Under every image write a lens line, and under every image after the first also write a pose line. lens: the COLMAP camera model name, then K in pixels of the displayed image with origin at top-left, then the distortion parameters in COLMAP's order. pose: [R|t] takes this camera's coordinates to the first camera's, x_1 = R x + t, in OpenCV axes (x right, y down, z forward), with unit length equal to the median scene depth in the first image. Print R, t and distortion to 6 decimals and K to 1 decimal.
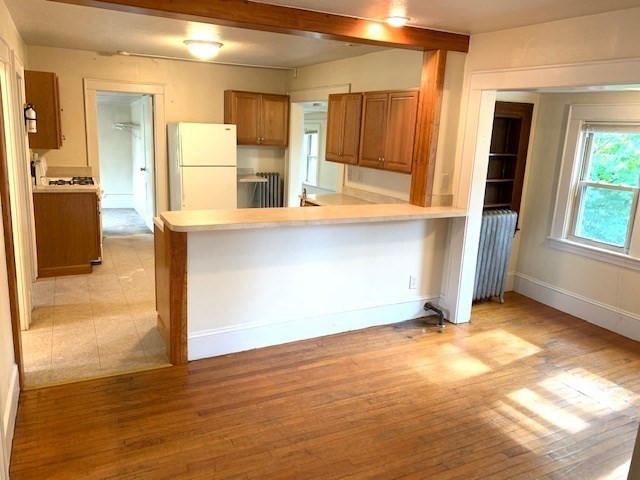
lens RADIAL K [[492.0, 0, 320.0], [0, 492.0, 240.0], [0, 0, 1]] dist [0.008866, -0.011328]
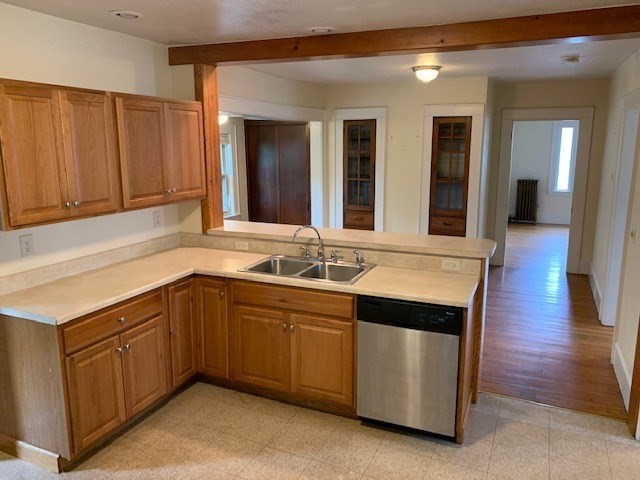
lens RADIAL K [[492.0, 0, 320.0], [0, 492.0, 240.0], [0, 0, 1]] dist [0.008866, -0.011328]
pose [[-0.628400, -0.192815, 0.753615, -0.651507], [0.145520, 0.922553, 0.357379, -0.361096], [-0.764158, 0.334243, -0.551674, 1.390782]]
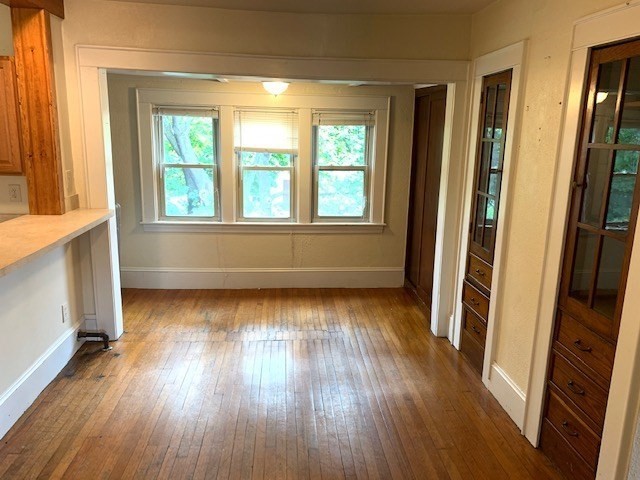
lens RADIAL K [[492.0, 0, 320.0], [0, 492.0, 240.0], [0, 0, 1]] dist [0.008866, -0.011328]
pose [[0.366203, -0.236559, 0.899964, -0.343787], [0.195174, 0.965160, 0.174279, -0.083981], [-0.909837, 0.111828, 0.399614, 0.319613]]
